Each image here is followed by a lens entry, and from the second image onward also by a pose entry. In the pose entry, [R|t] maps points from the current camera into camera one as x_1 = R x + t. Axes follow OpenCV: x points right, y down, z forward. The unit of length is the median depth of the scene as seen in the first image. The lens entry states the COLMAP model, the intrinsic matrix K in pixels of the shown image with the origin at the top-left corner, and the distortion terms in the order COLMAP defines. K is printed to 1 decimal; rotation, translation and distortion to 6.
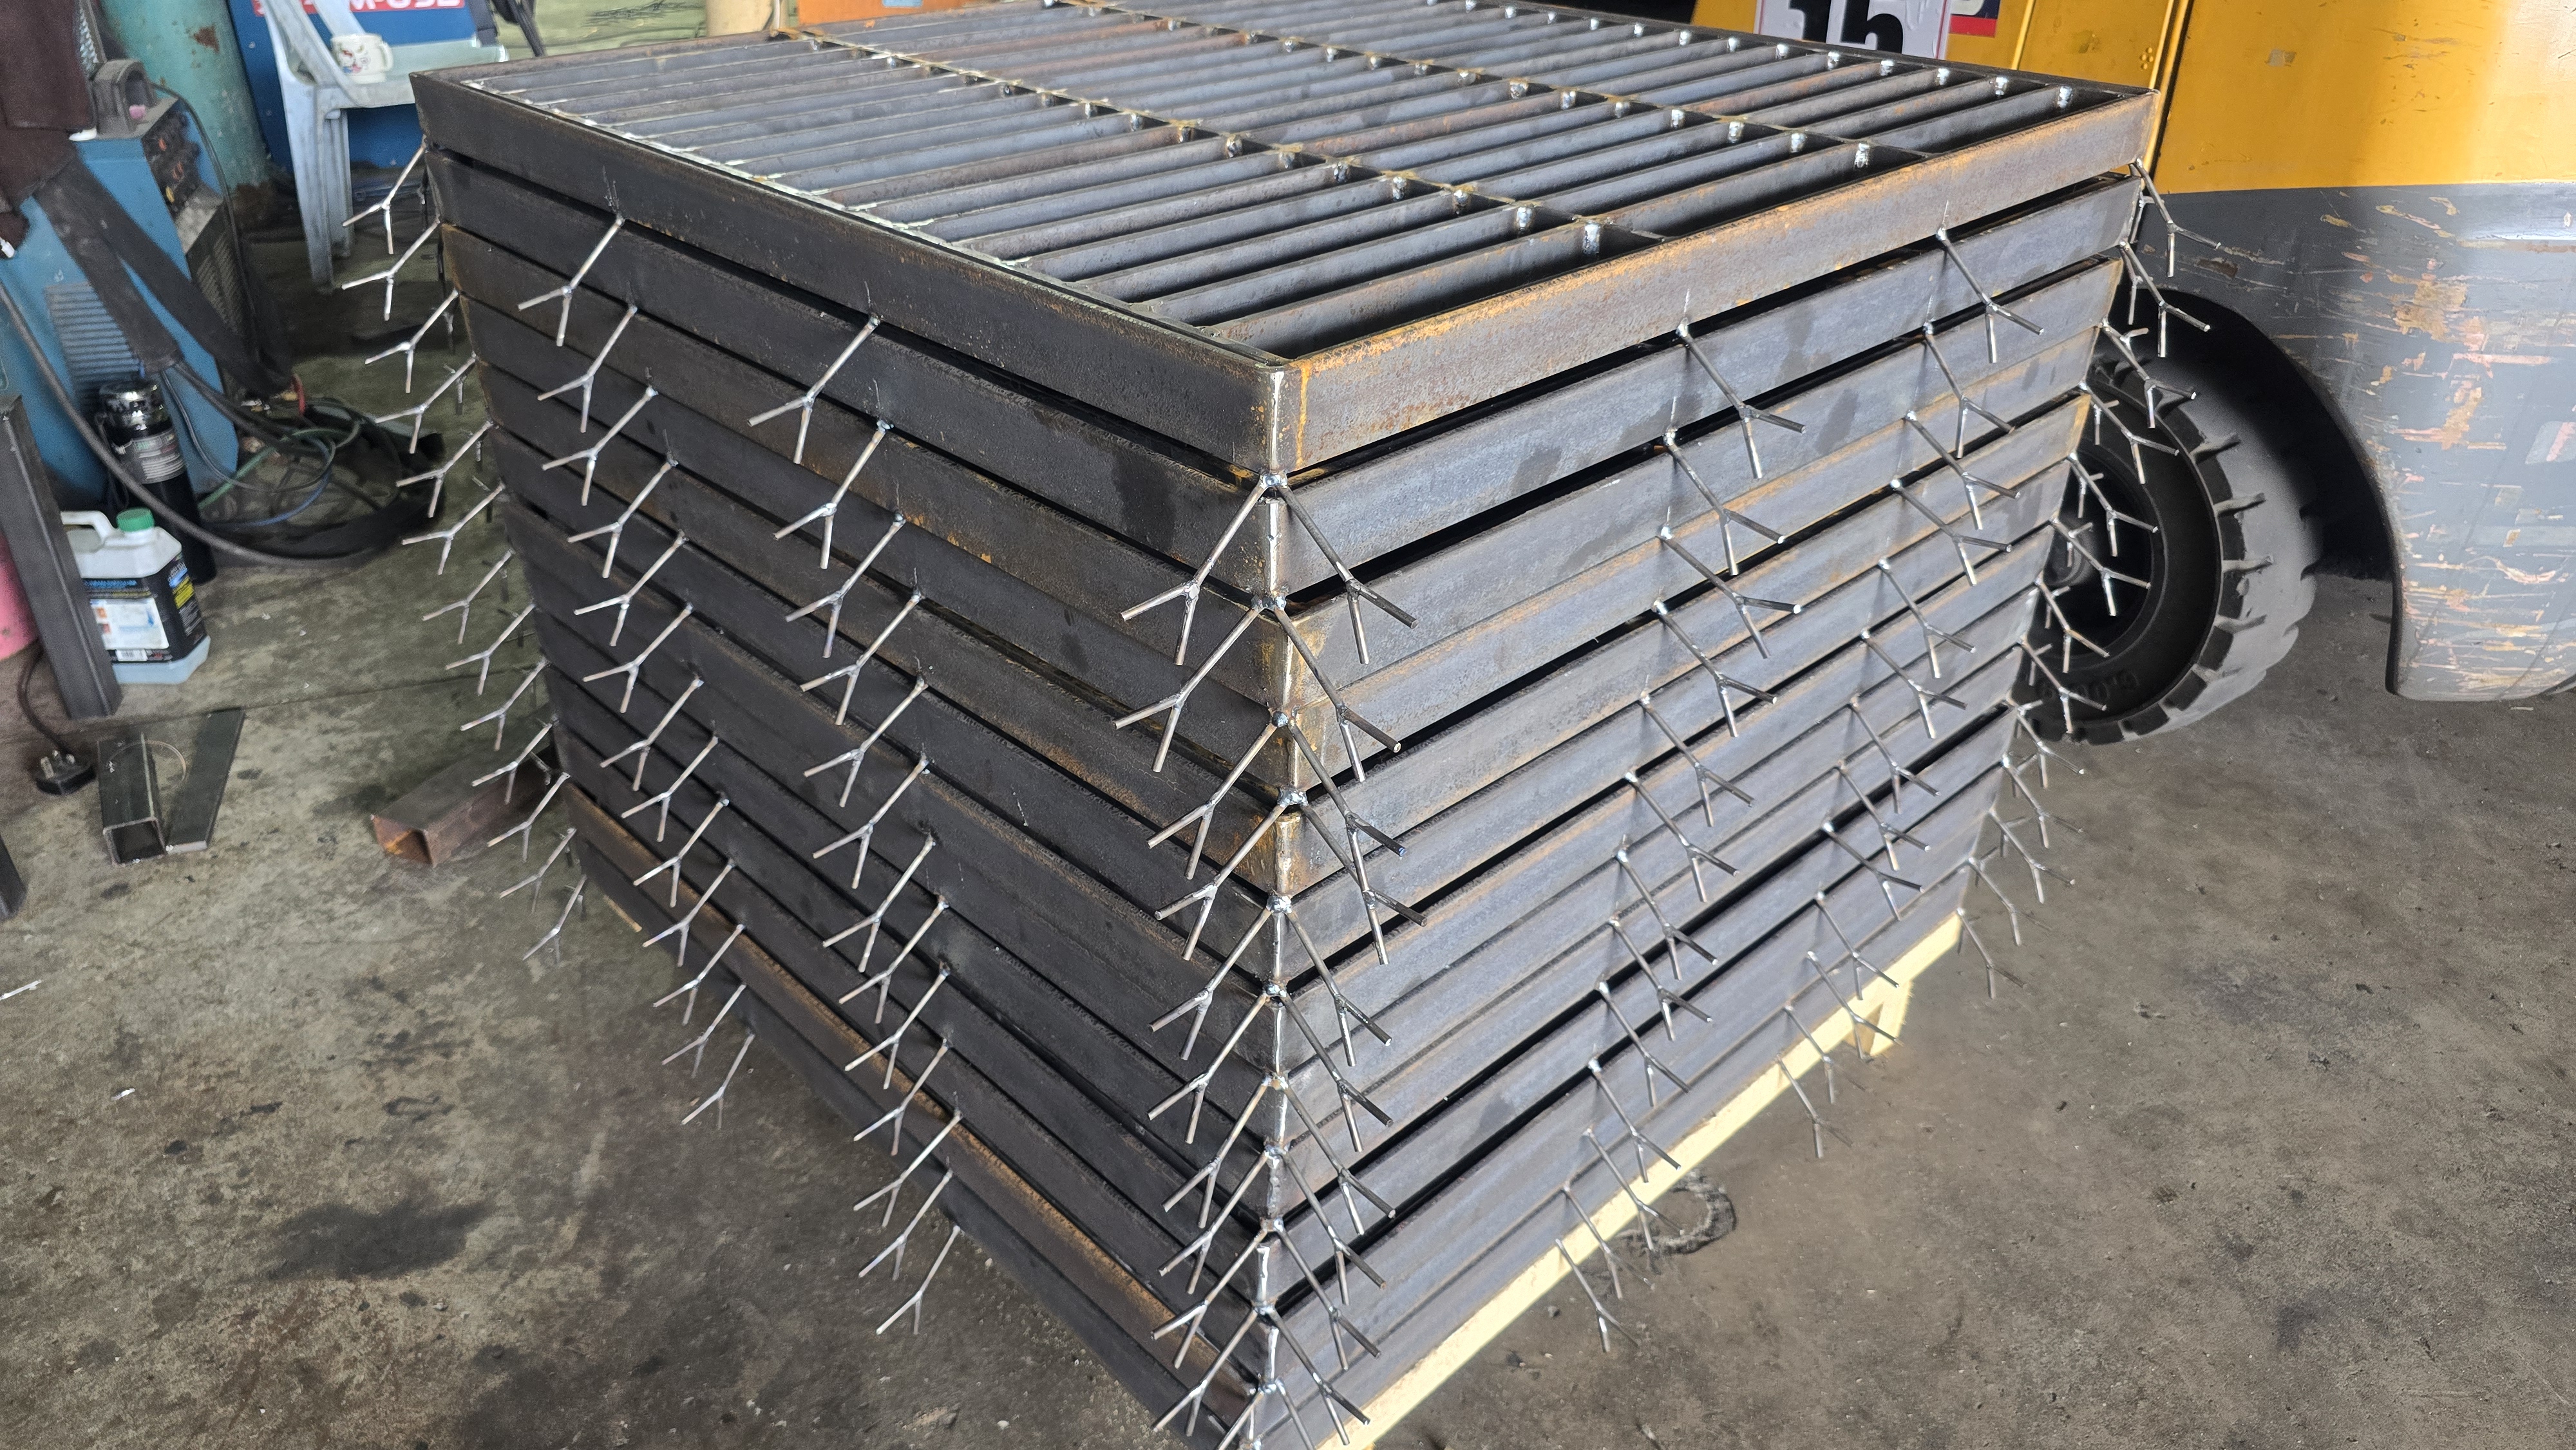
lens RADIAL K [[1737.3, 0, 1261.4], [0, 1737.3, 714.8], [0, 0, 1]] dist [0.022080, -0.020699]
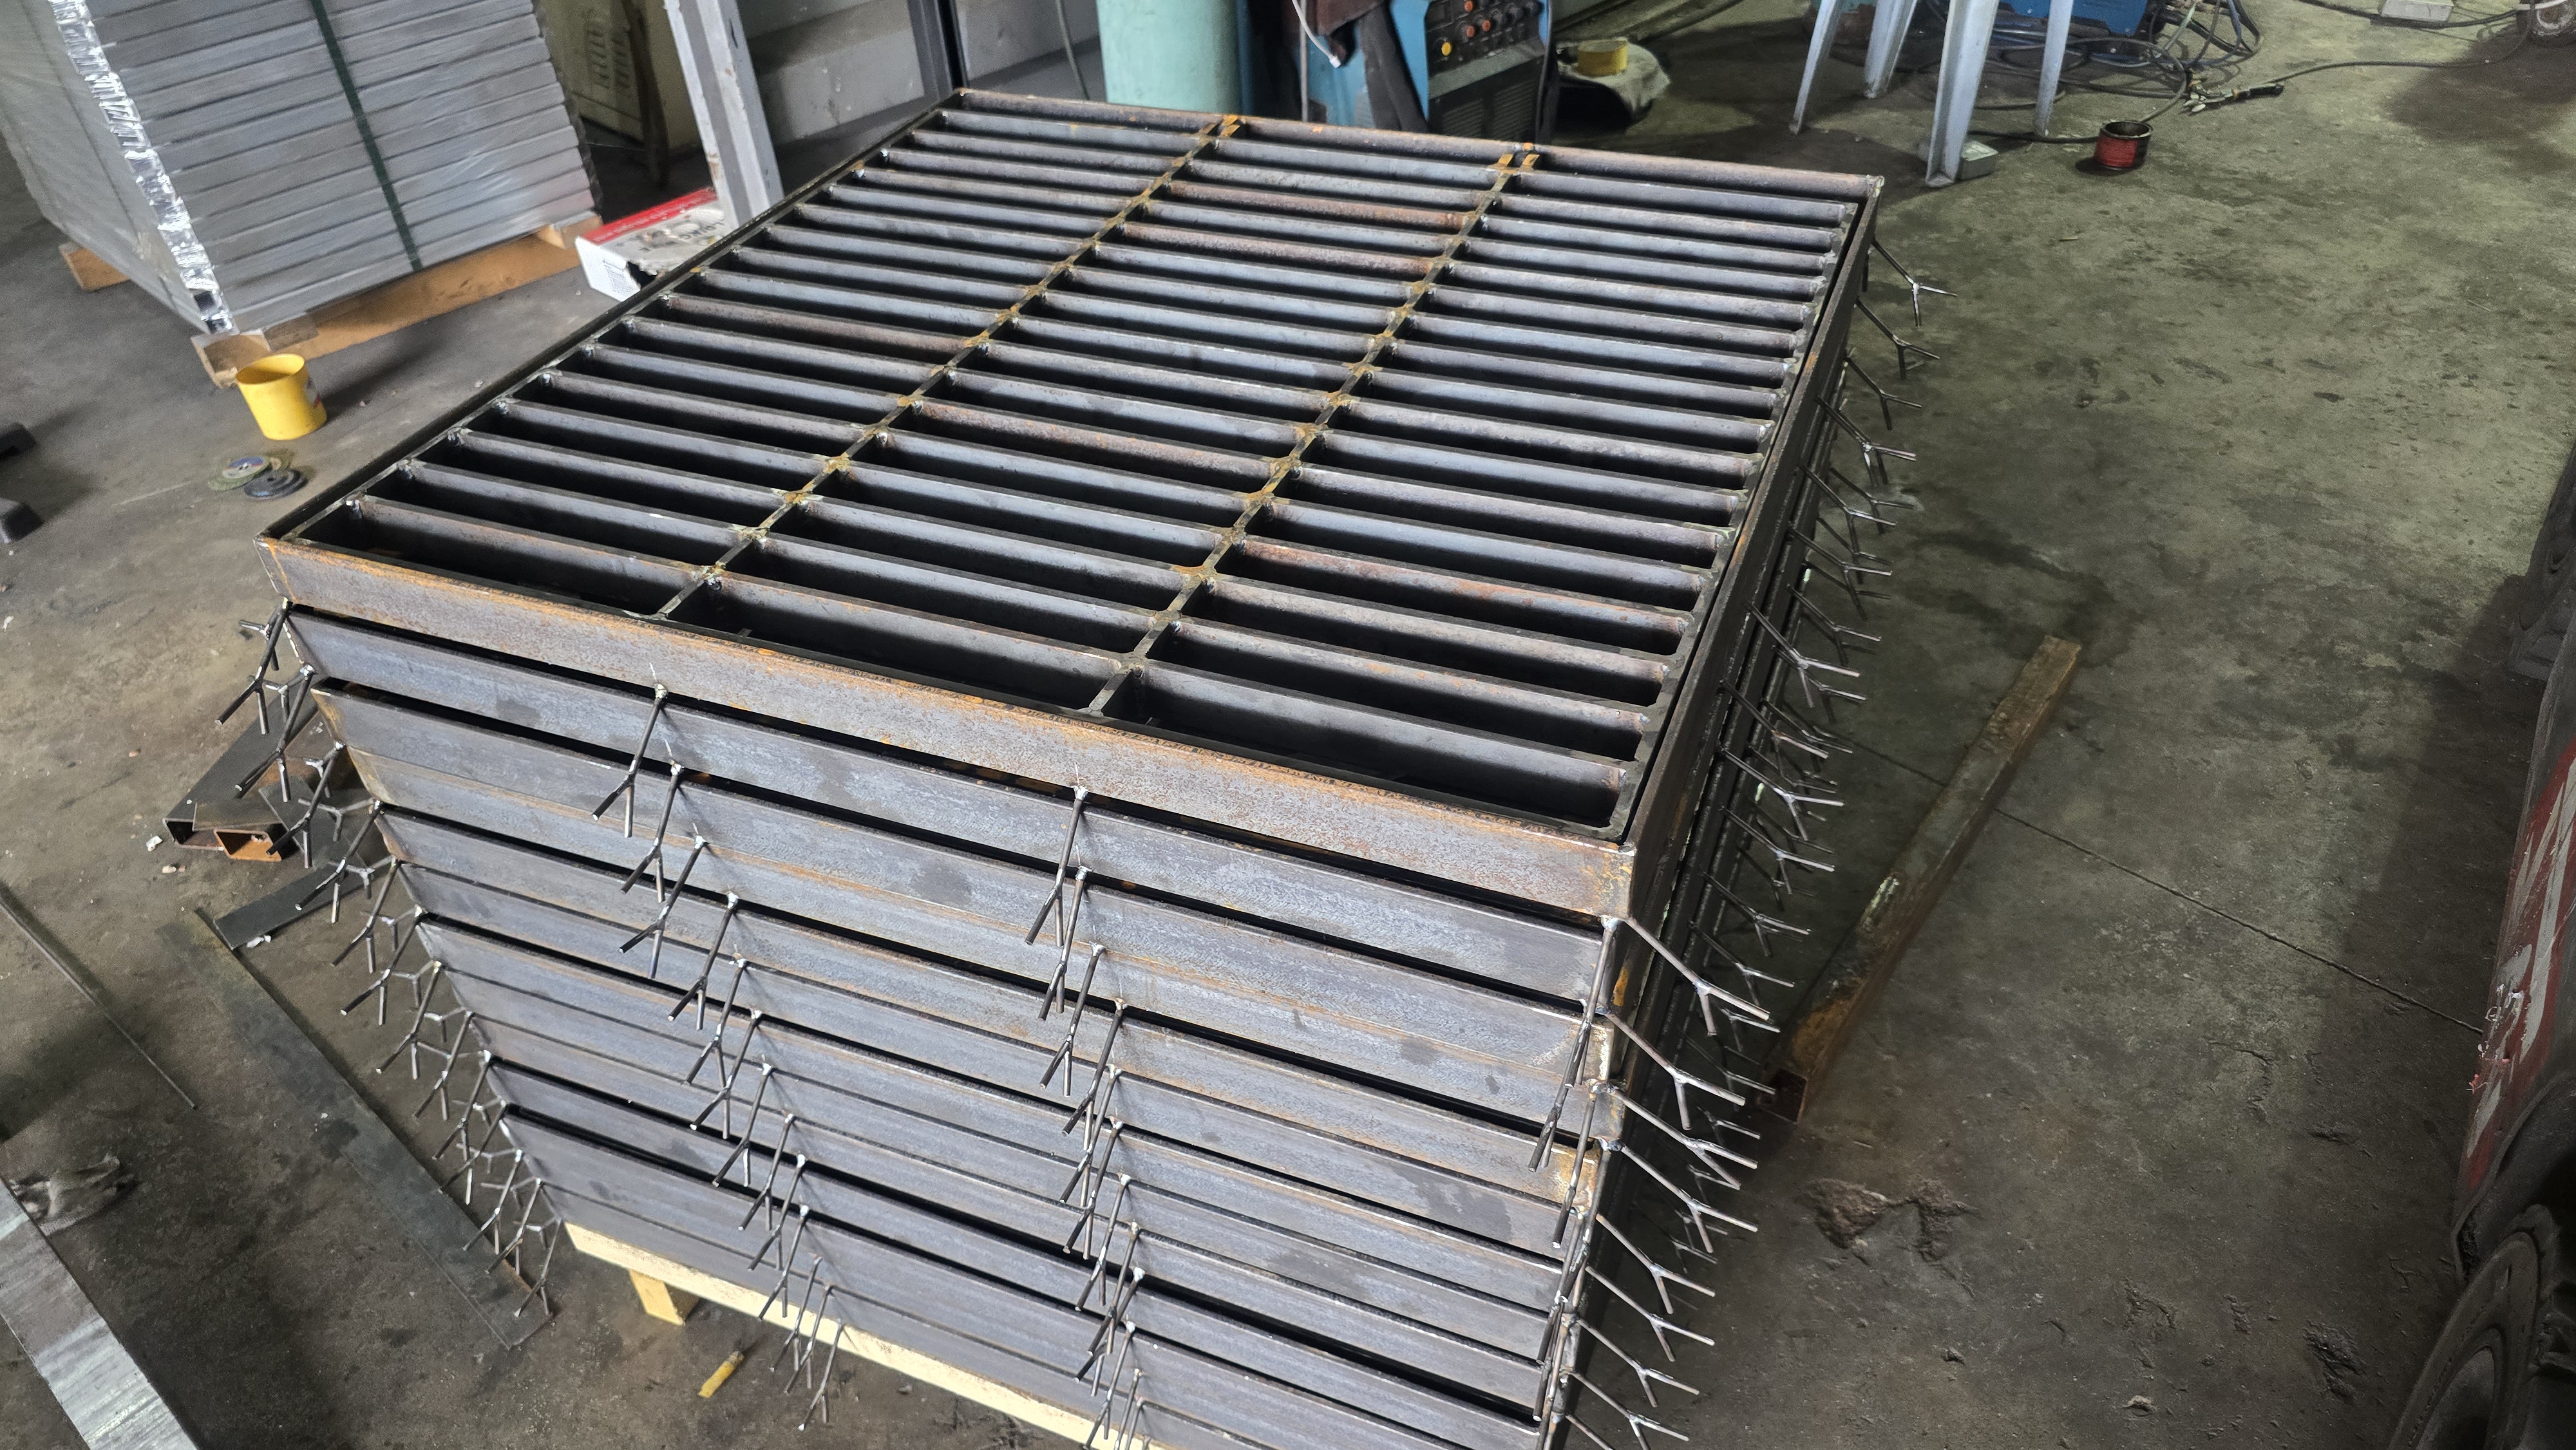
lens RADIAL K [[1732.6, 0, 1288.0], [0, 1732.6, 725.0], [0, 0, 1]] dist [0.031186, -0.028286]
pose [[0.407318, 0.551084, -0.728284, 0.737995], [-0.420176, 0.821102, 0.386321, -0.481646], [0.810891, 0.148652, 0.566002, 0.414808]]
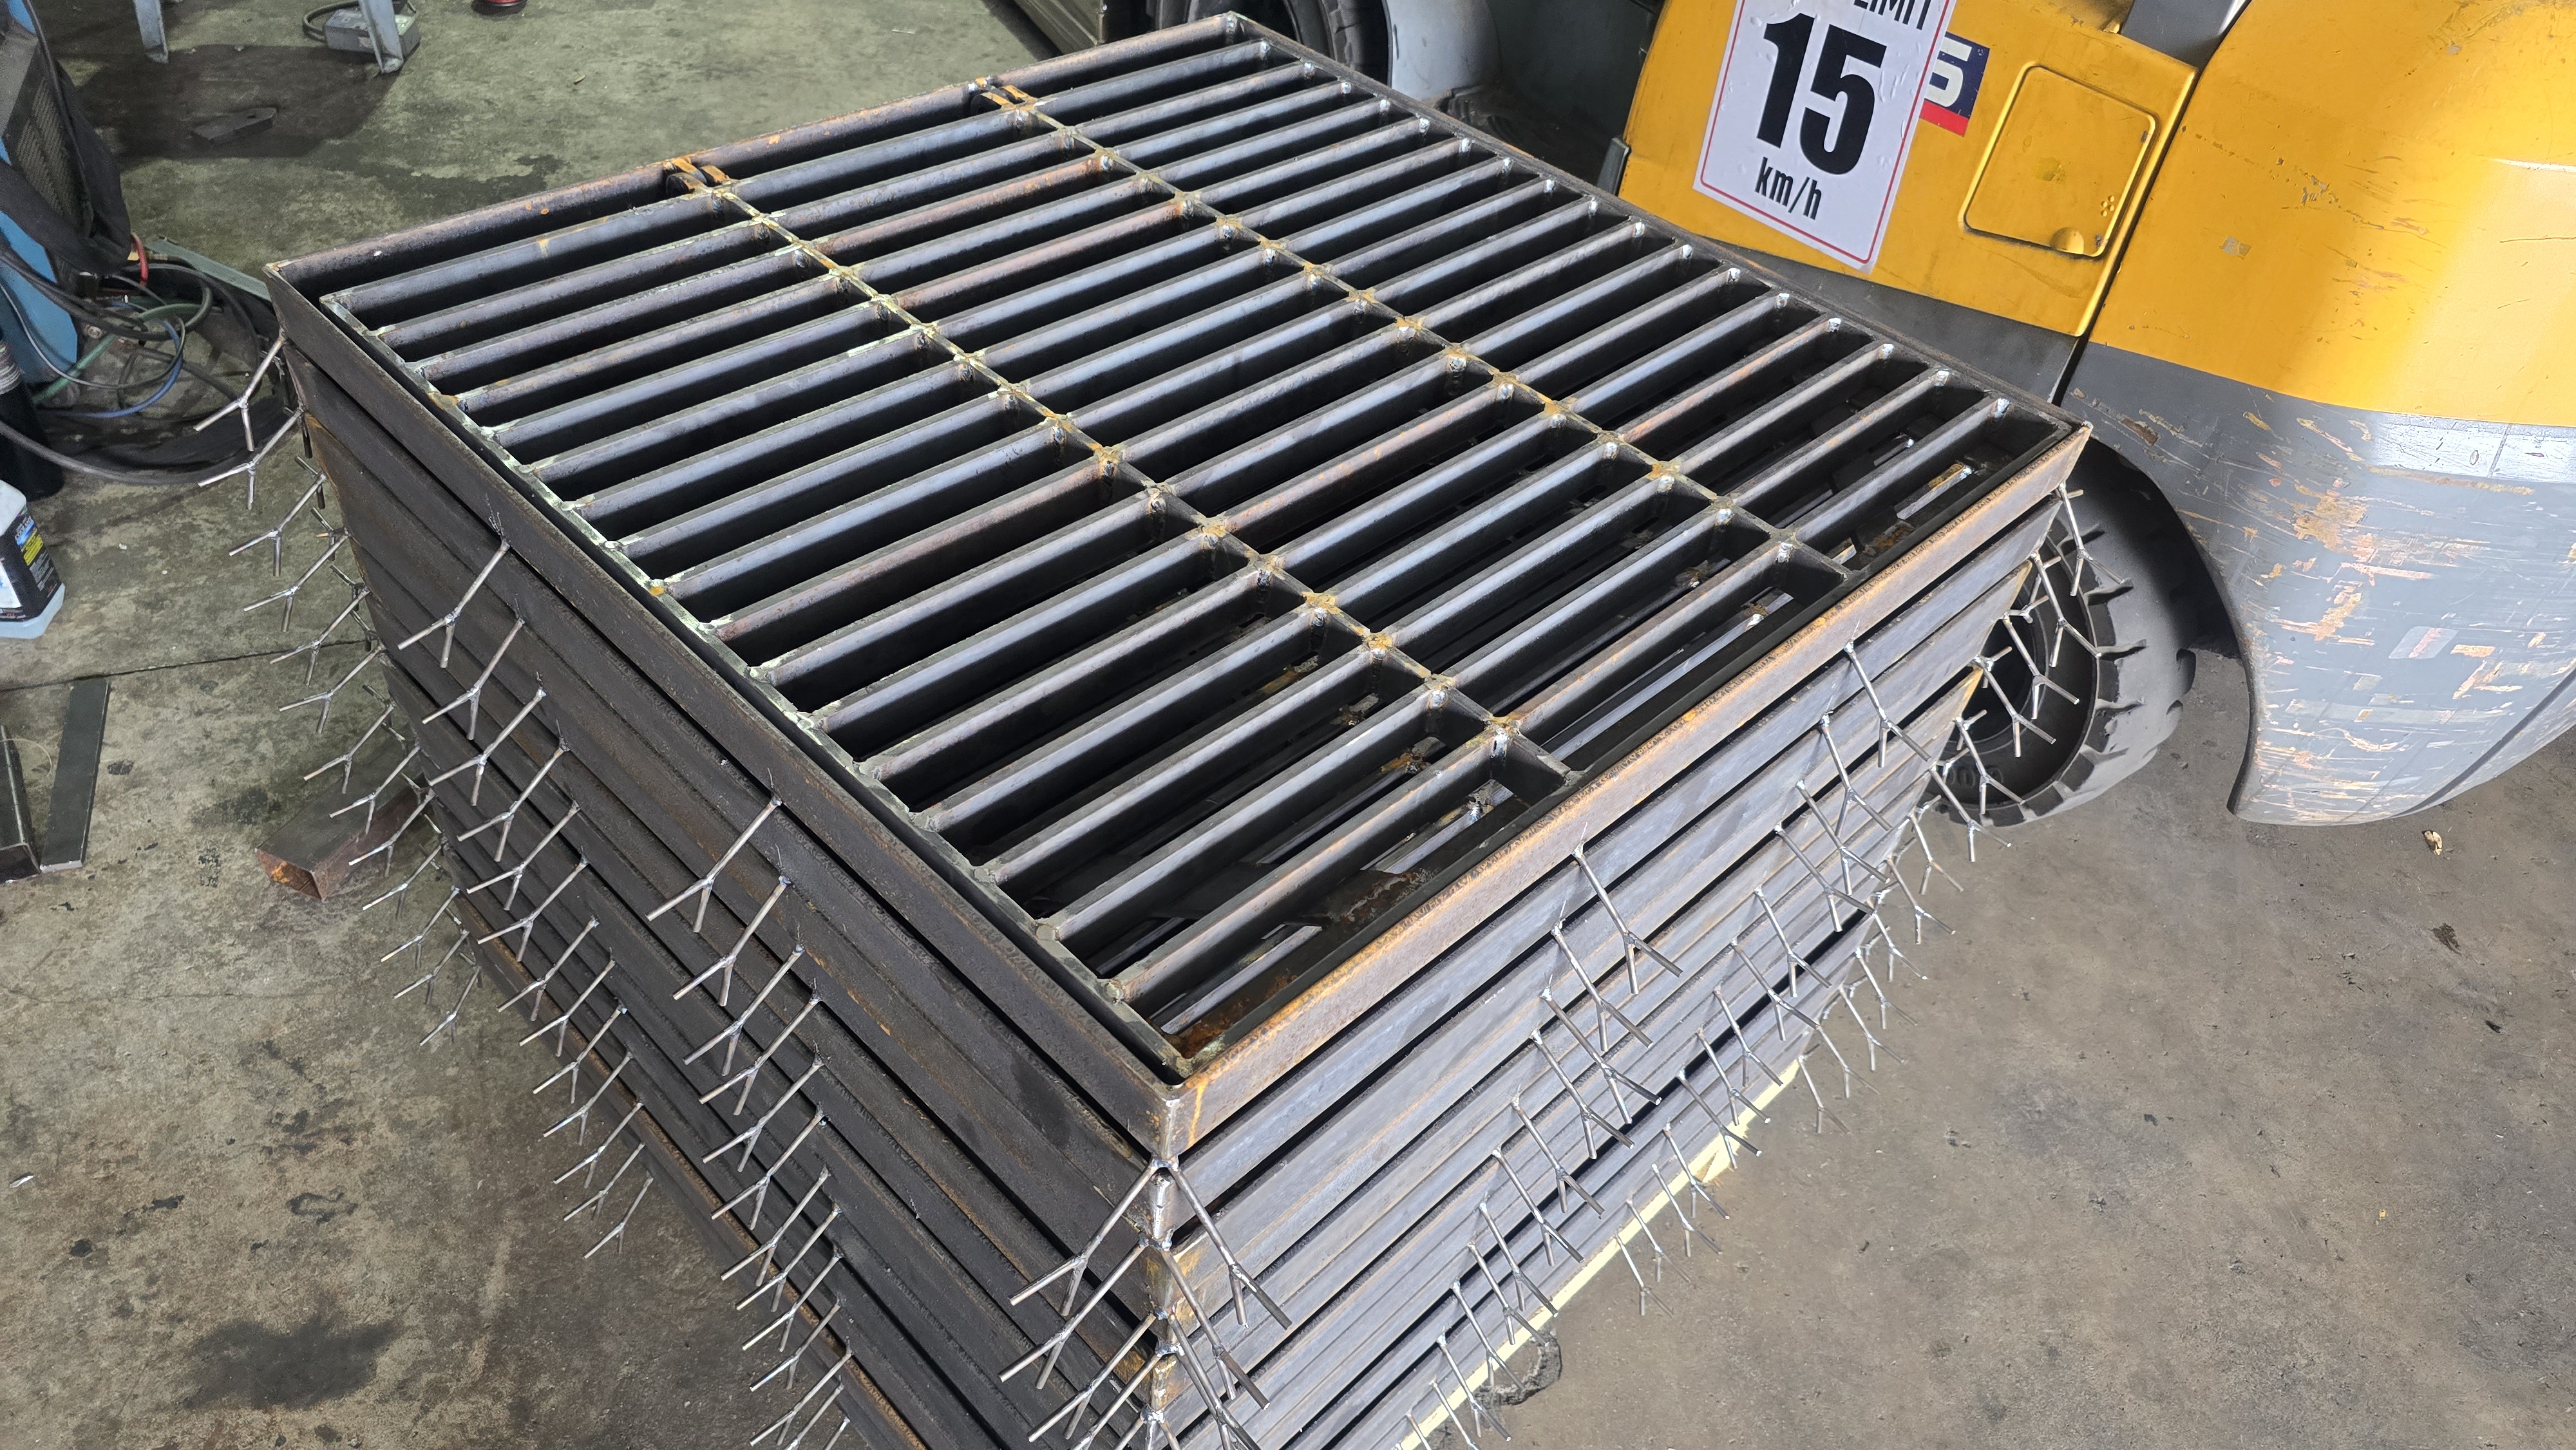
lens RADIAL K [[1732.6, 0, 1288.0], [0, 1732.6, 725.0], [0, 0, 1]] dist [0.031186, -0.028286]
pose [[0.995717, 0.054716, 0.074529, -0.005443], [-0.069612, 0.974168, 0.214830, -0.296701], [-0.060849, -0.219097, 0.973804, 0.018686]]
